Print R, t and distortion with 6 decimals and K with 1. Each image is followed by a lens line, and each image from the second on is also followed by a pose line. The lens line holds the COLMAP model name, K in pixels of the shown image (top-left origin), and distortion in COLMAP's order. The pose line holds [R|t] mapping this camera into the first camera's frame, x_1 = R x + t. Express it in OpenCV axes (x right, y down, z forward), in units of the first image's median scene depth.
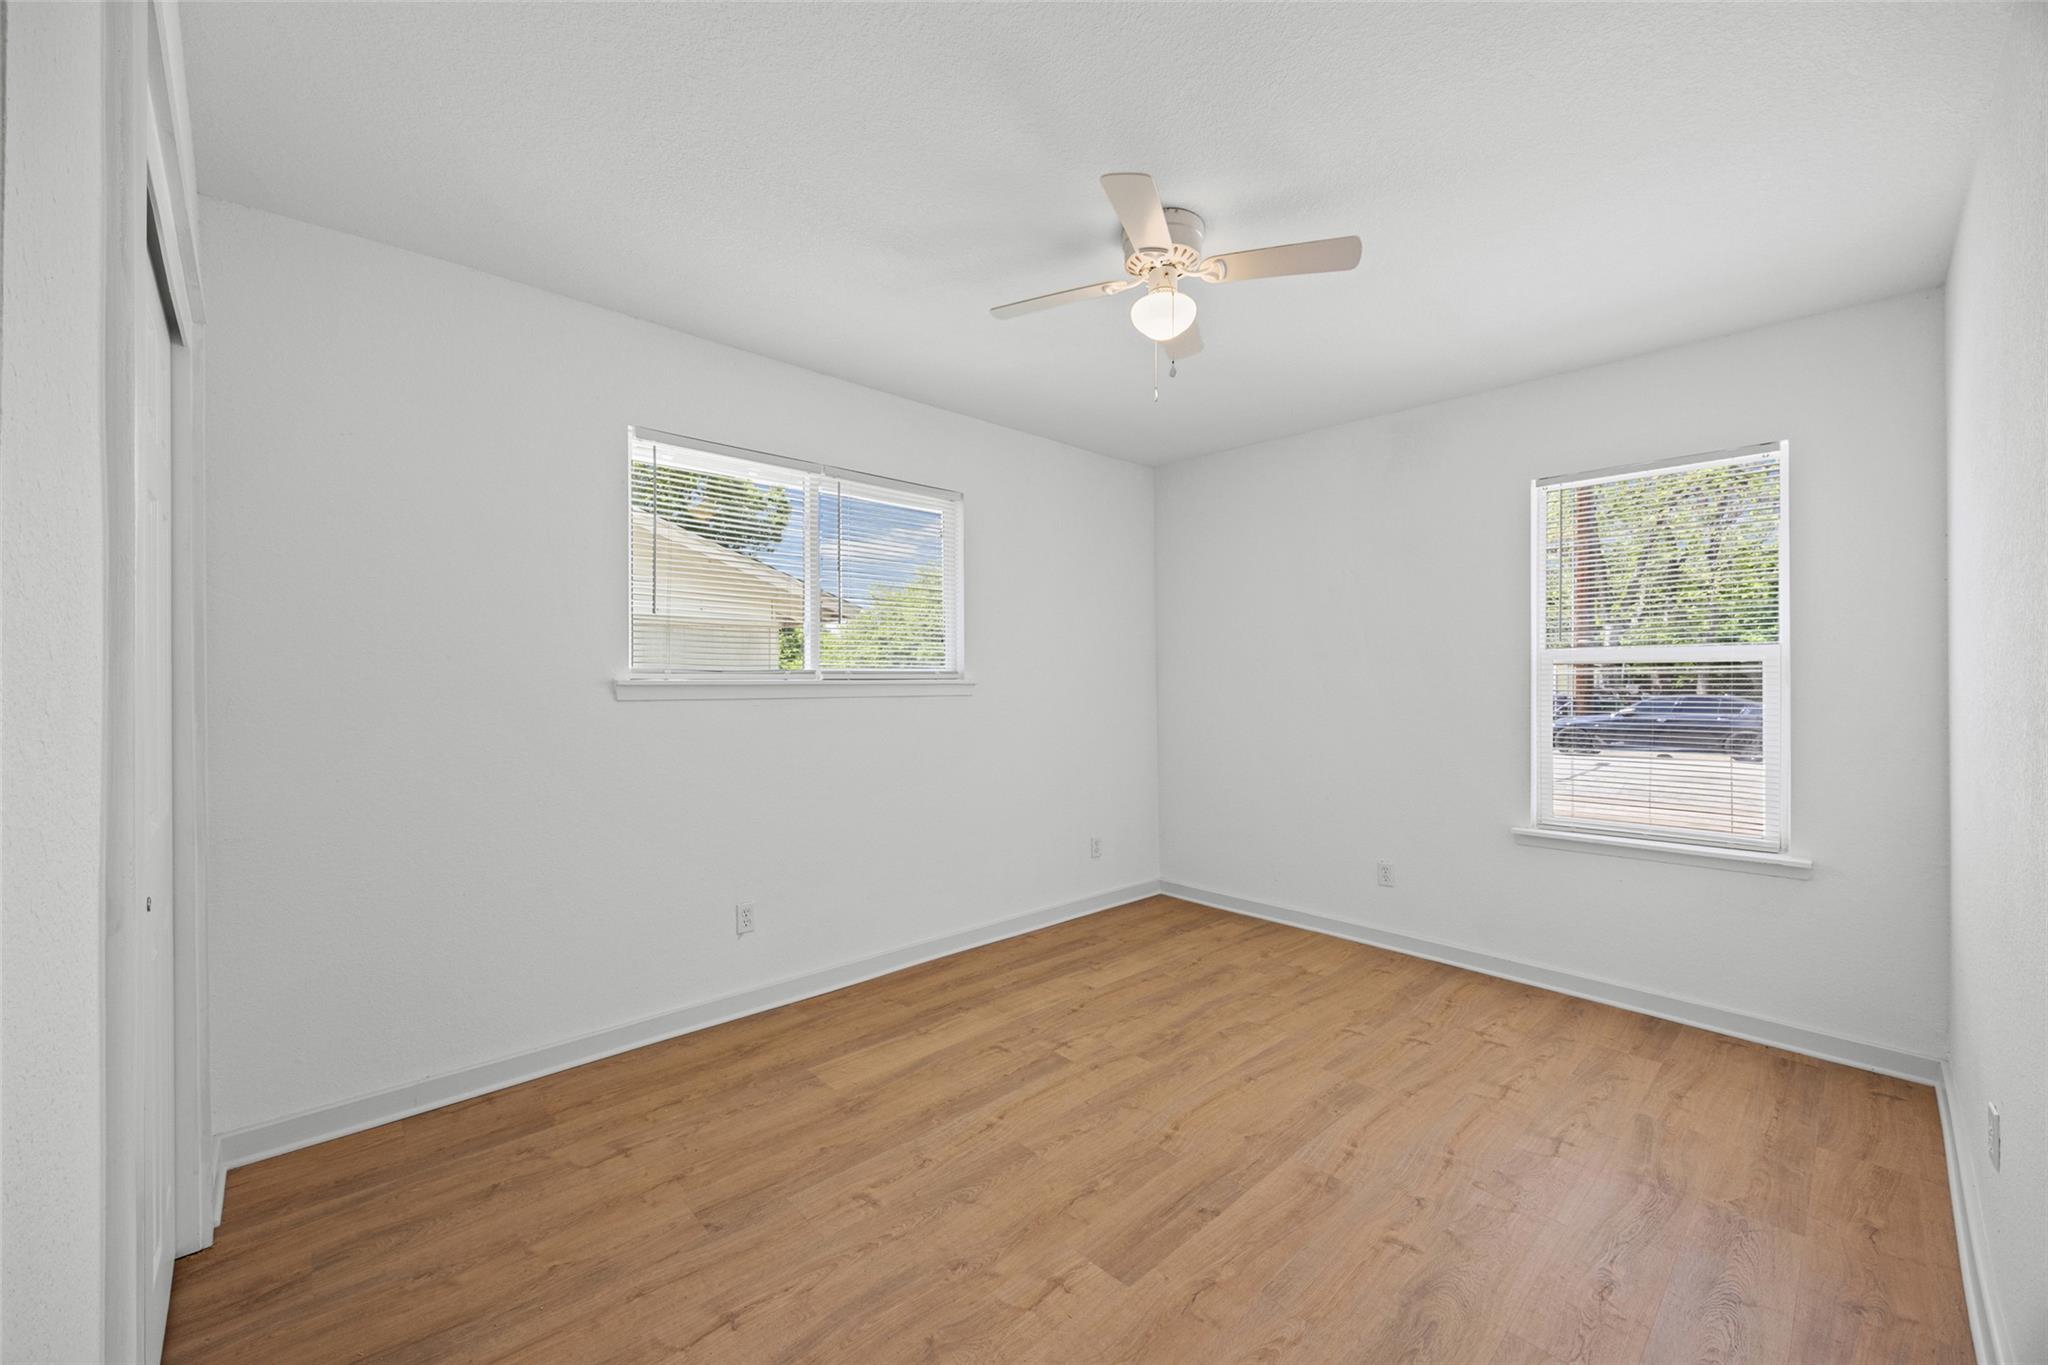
lens RADIAL K [[796.9, 0, 1025.0], [0, 796.9, 688.2], [0, 0, 1]] dist [0.000004, 0.000094]
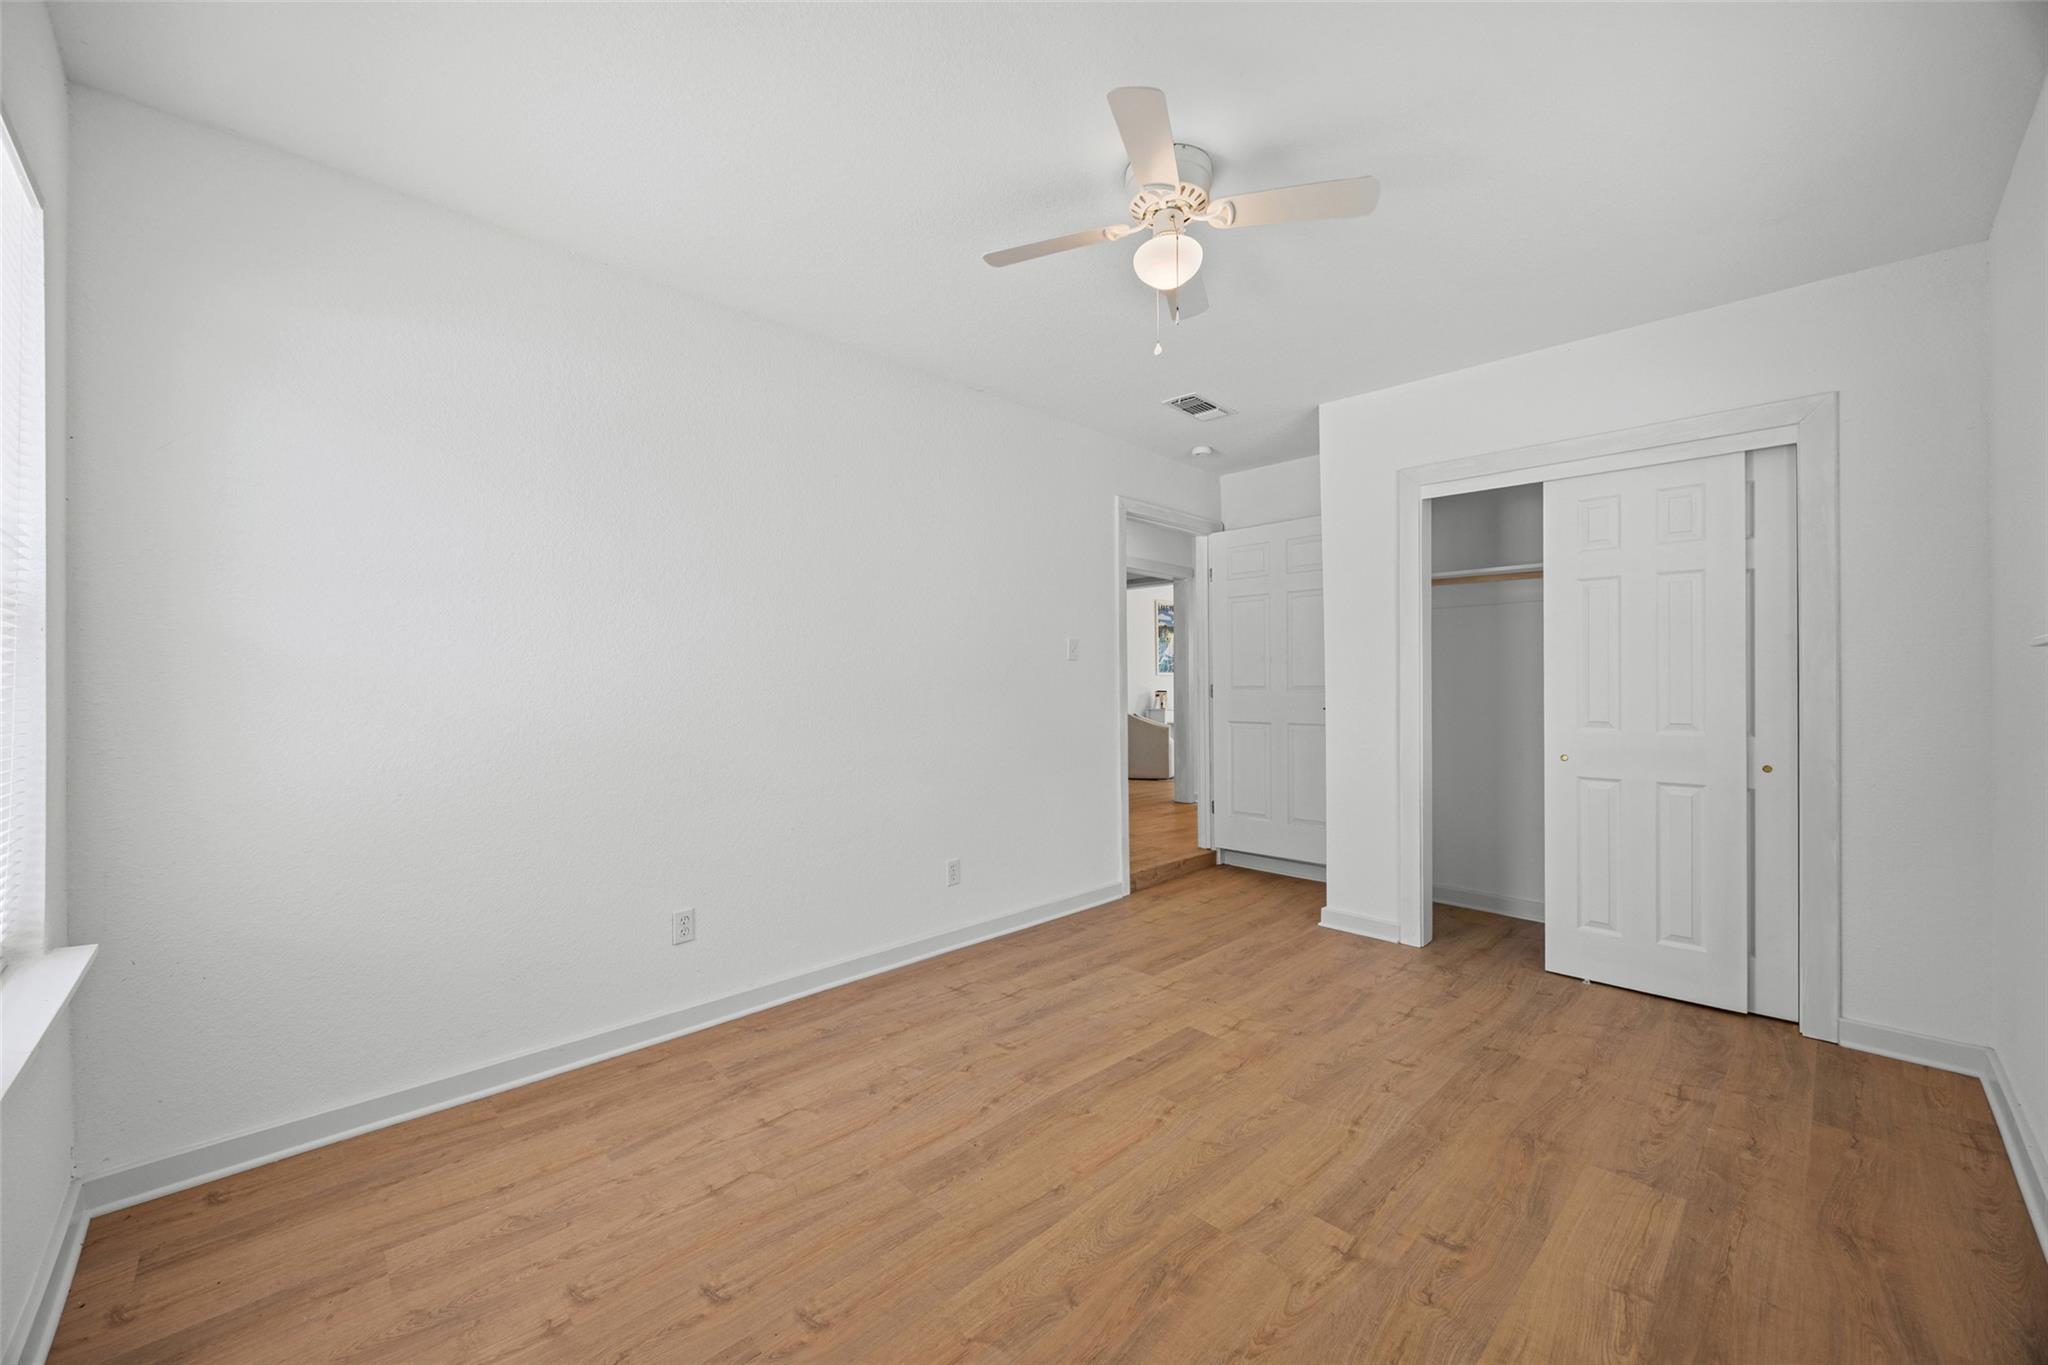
lens RADIAL K [[796.9, 0, 1022.6], [0, 796.9, 684.7], [0, 0, 1]] dist [0.000004, 0.000094]
pose [[-0.999921, 0.001343, -0.012529, 0.340095], [0.001377, 0.999996, -0.002650, 0.031010], [0.012525, -0.002667, -0.999918, 1.824261]]
